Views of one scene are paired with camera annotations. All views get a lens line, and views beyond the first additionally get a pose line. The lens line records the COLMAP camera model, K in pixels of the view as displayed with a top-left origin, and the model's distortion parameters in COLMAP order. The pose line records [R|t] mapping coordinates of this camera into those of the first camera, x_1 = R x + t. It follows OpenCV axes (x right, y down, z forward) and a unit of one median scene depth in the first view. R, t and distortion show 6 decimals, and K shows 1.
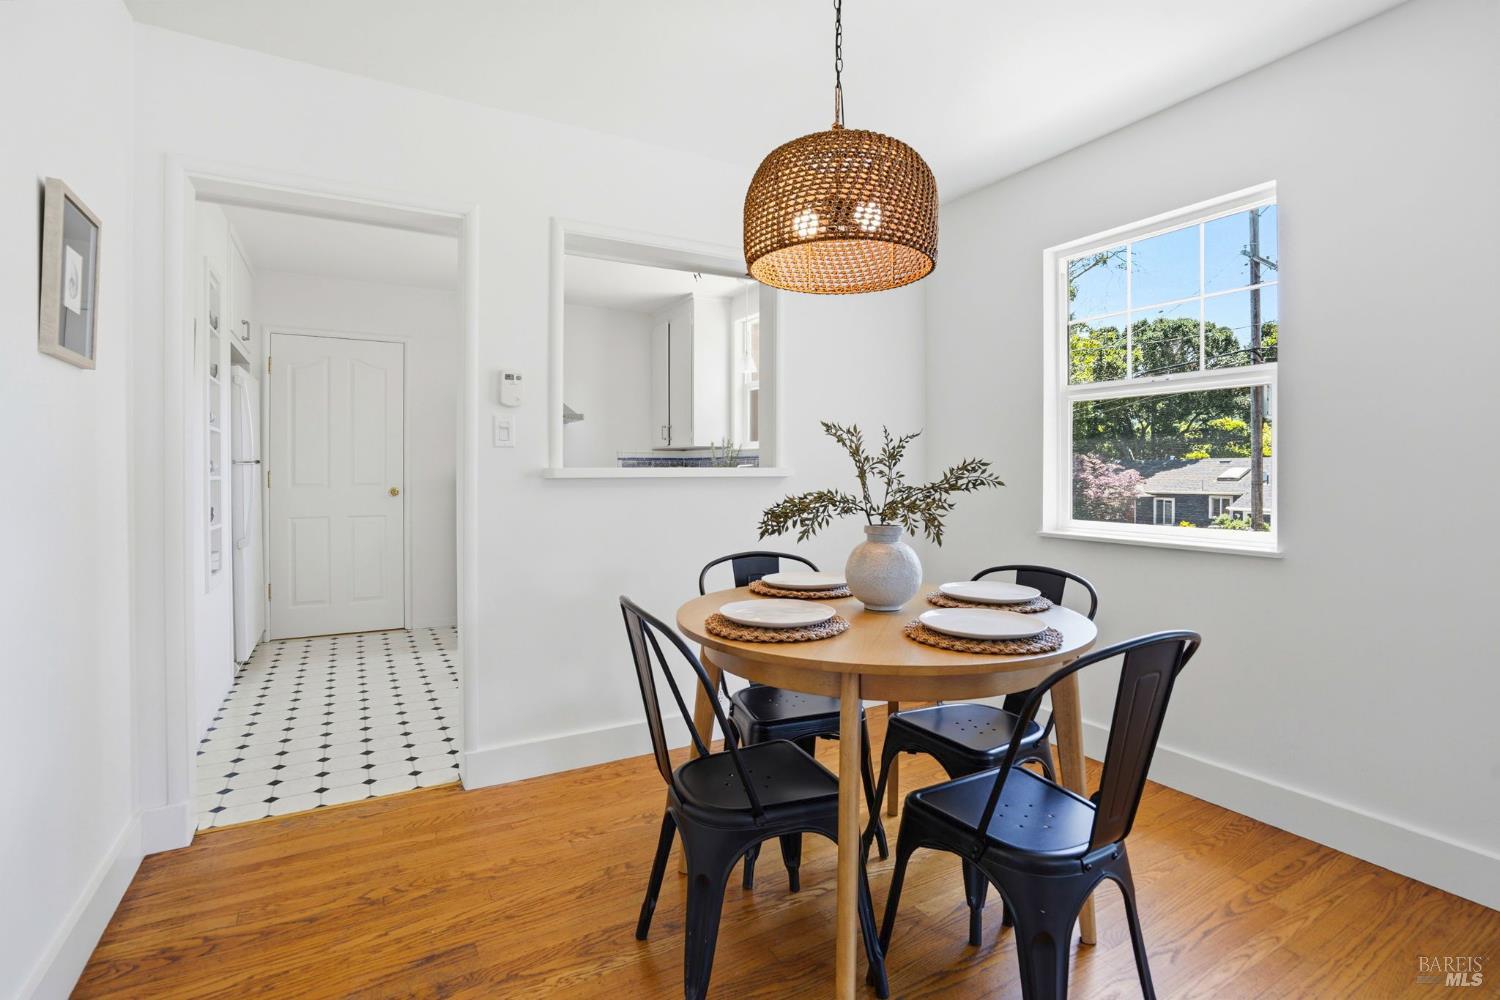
lens RADIAL K [[716.7, 0, 742.9], [0, 716.7, 477.7], [0, 0, 1]] dist [-0.042898, 0.011616]
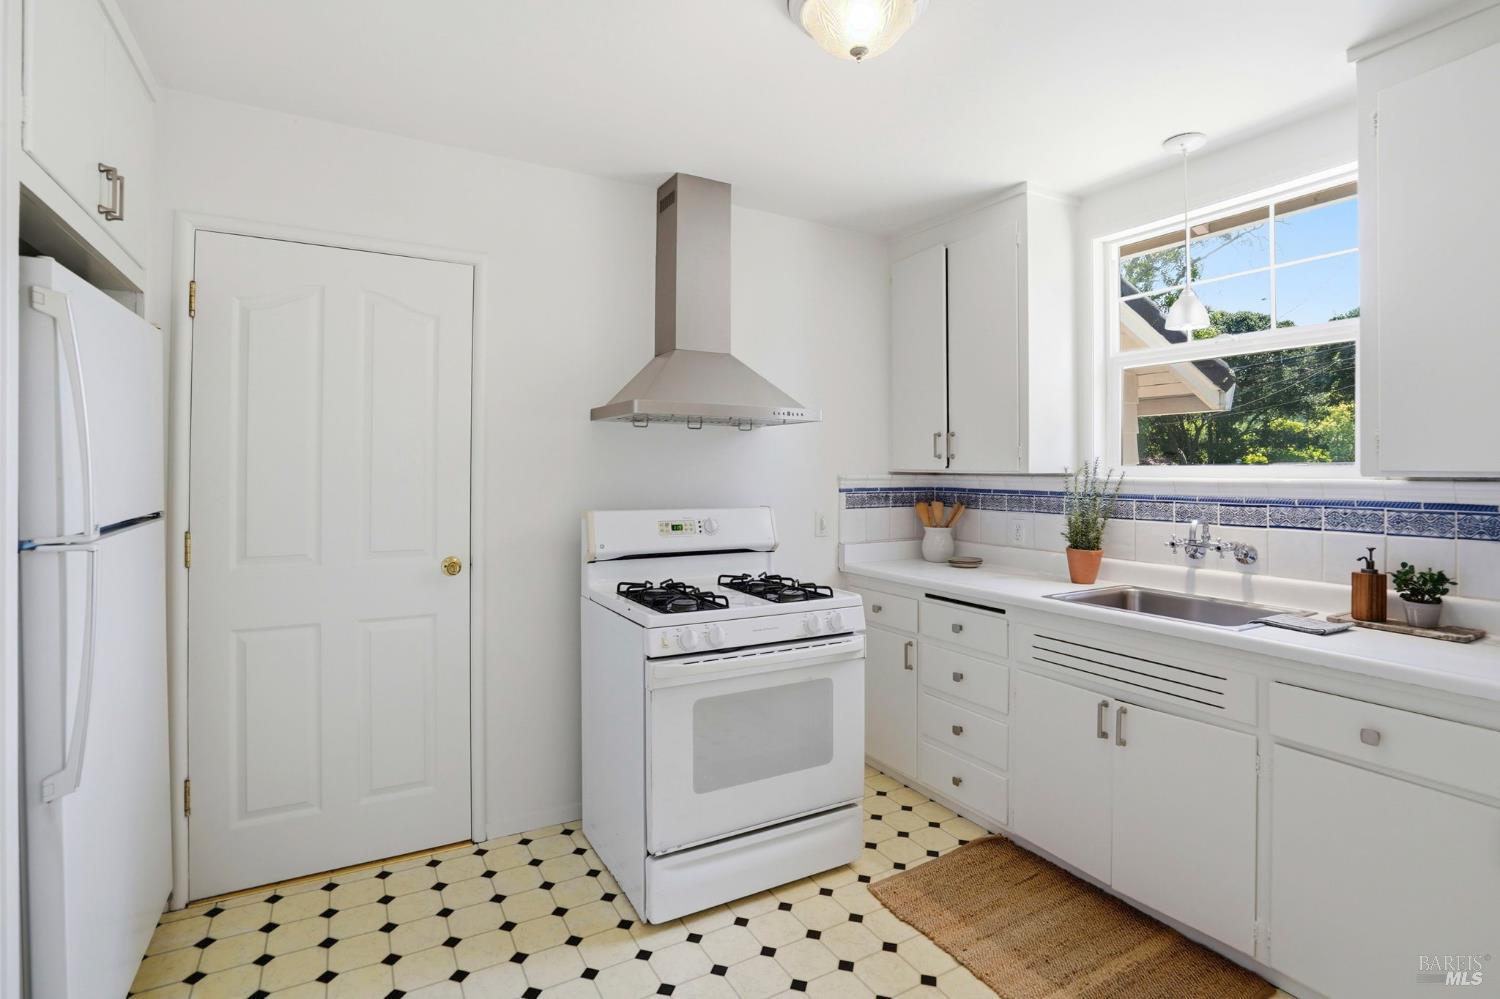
lens RADIAL K [[716.7, 0, 742.9], [0, 716.7, 477.2], [0, 0, 1]] dist [-0.042898, 0.011616]
pose [[0.999972, 0.006977, 0.002536, -0.290770], [-0.006988, 0.999966, 0.004447, -0.044911], [-0.002505, -0.004464, 0.999987, 0.506141]]
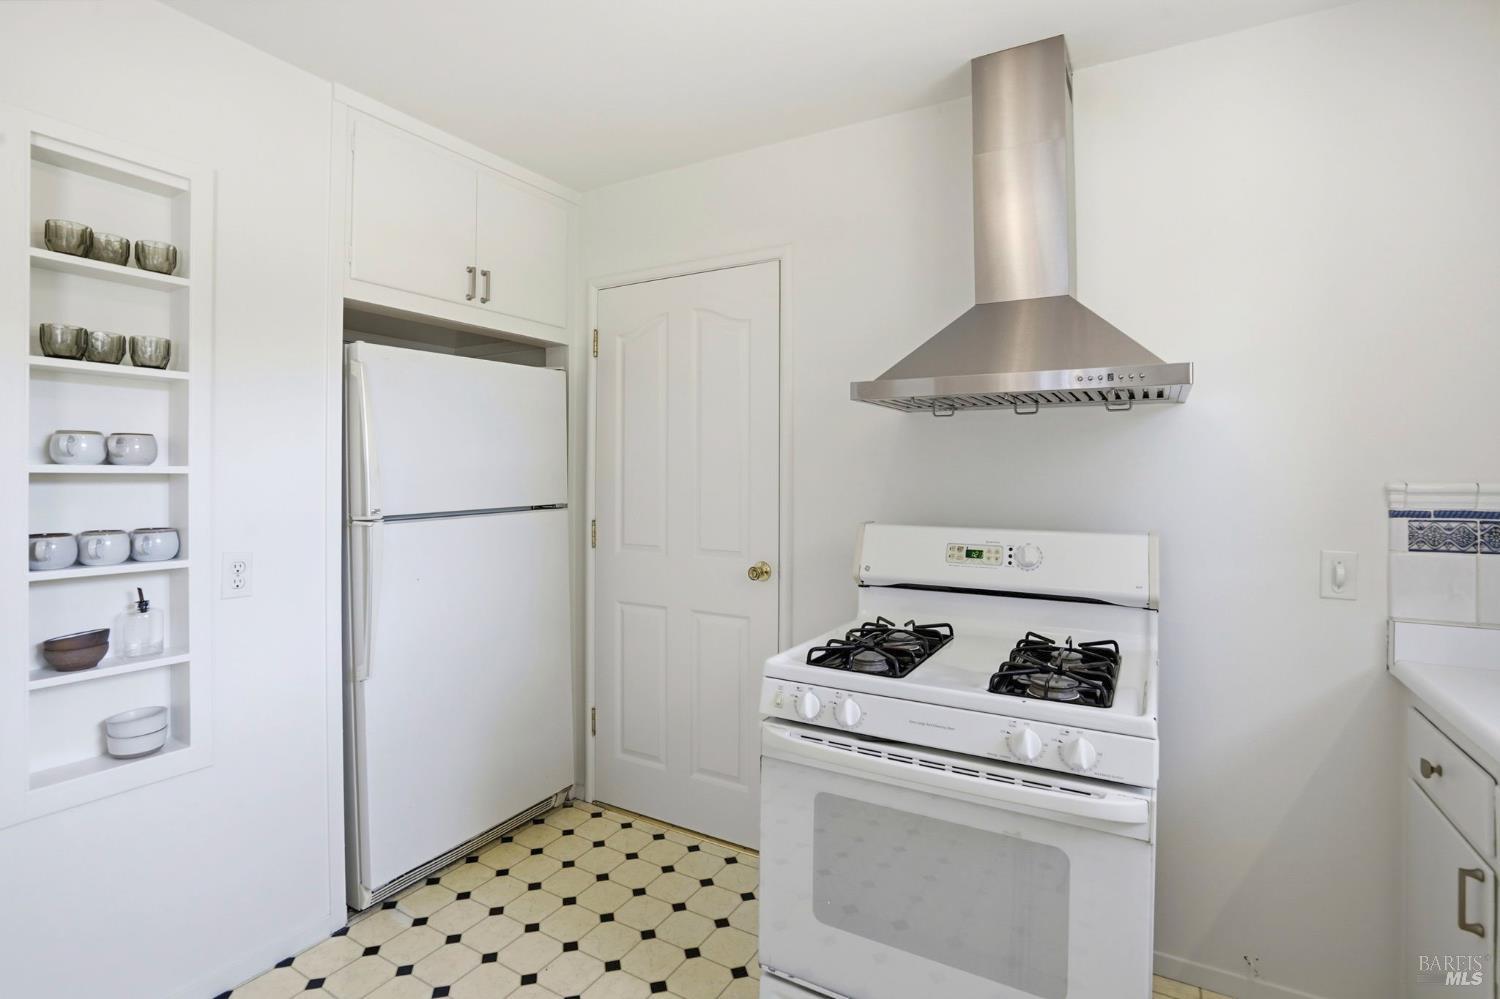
lens RADIAL K [[716.7, 0, 742.9], [0, 716.7, 477.2], [0, 0, 1]] dist [-0.042898, 0.011616]
pose [[0.513865, 0.011469, -0.857795, -0.081007], [-0.007998, 0.999931, 0.008578, -0.047761], [0.857834, 0.002452, 0.513921, 0.734918]]
